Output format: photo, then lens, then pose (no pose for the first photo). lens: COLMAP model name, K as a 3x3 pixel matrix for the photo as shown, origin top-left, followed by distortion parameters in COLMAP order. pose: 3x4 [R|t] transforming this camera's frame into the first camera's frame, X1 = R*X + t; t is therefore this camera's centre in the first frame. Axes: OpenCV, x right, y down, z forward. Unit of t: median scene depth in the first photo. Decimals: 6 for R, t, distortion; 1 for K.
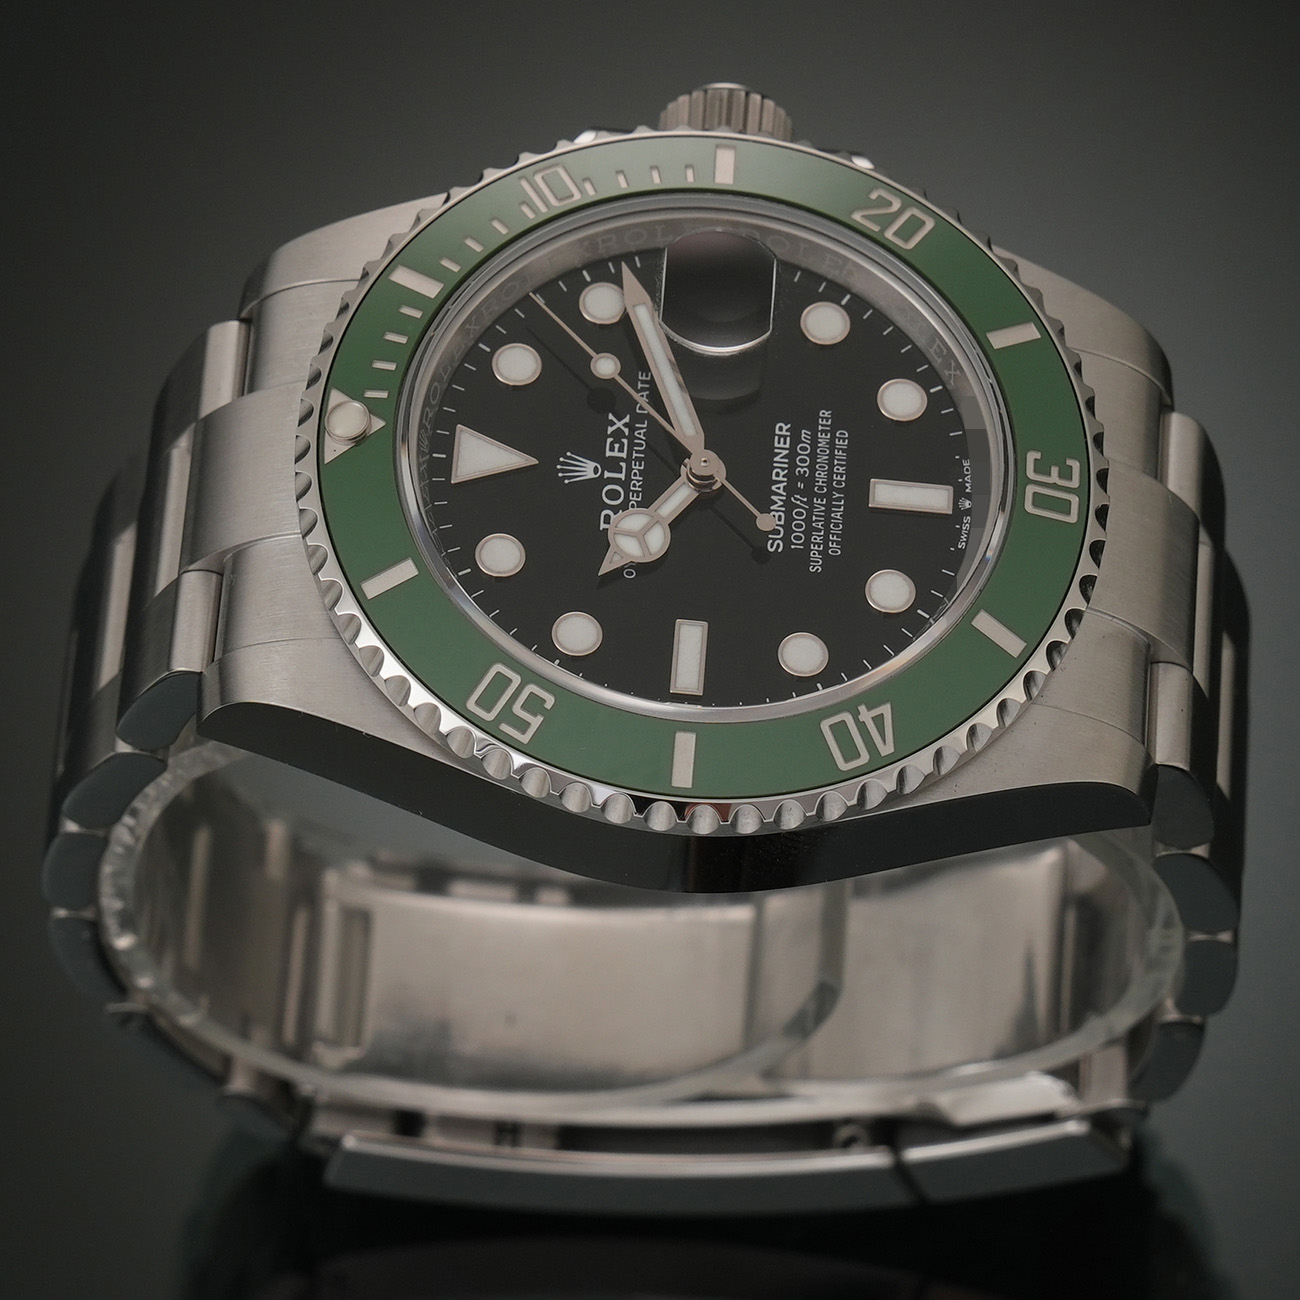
lens RADIAL K [[9060.2, 0, 650.0], [0, 9060.2, 650.0], [0, 0, 1]] dist [-1.309544, -29.238357]
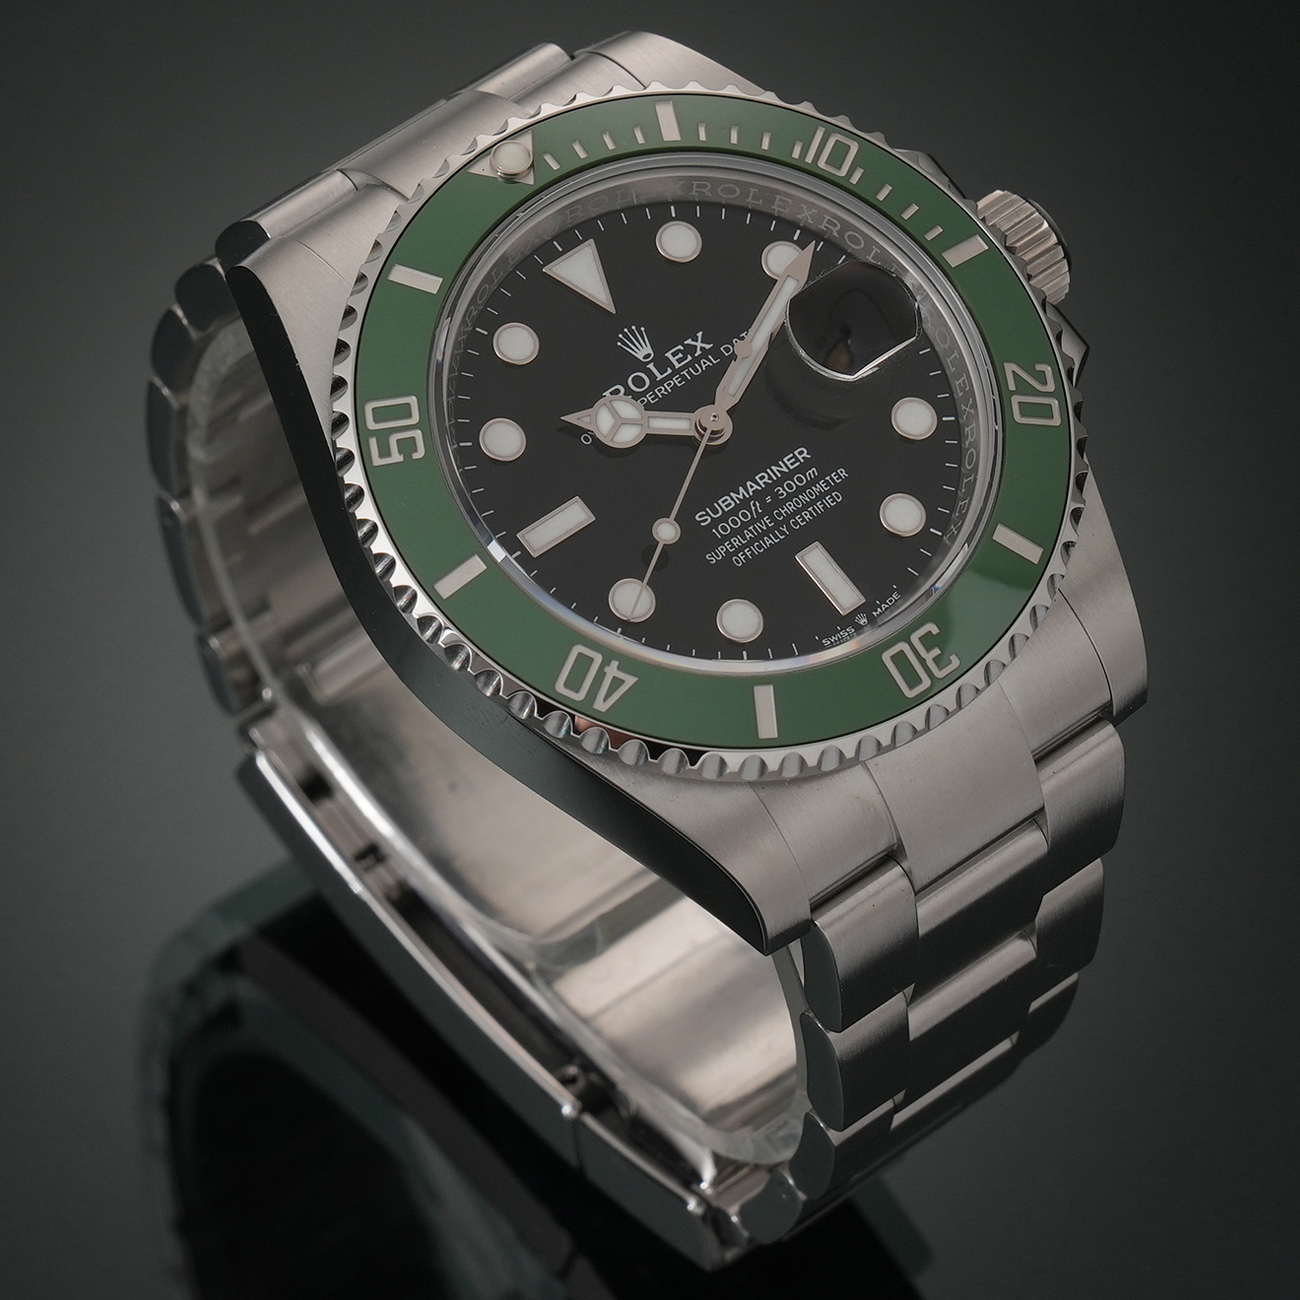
lens RADIAL K [[9060.2, 0, 650.0], [0, 9060.2, 650.0], [0, 0, 1]] dist [-1.309544, -29.238357]
pose [[0.669496, 0.692709, -0.268197, 0.303774], [-0.699238, 0.709555, 0.087166, -0.088373], [0.250681, 0.129177, 0.959413, -0.017087]]
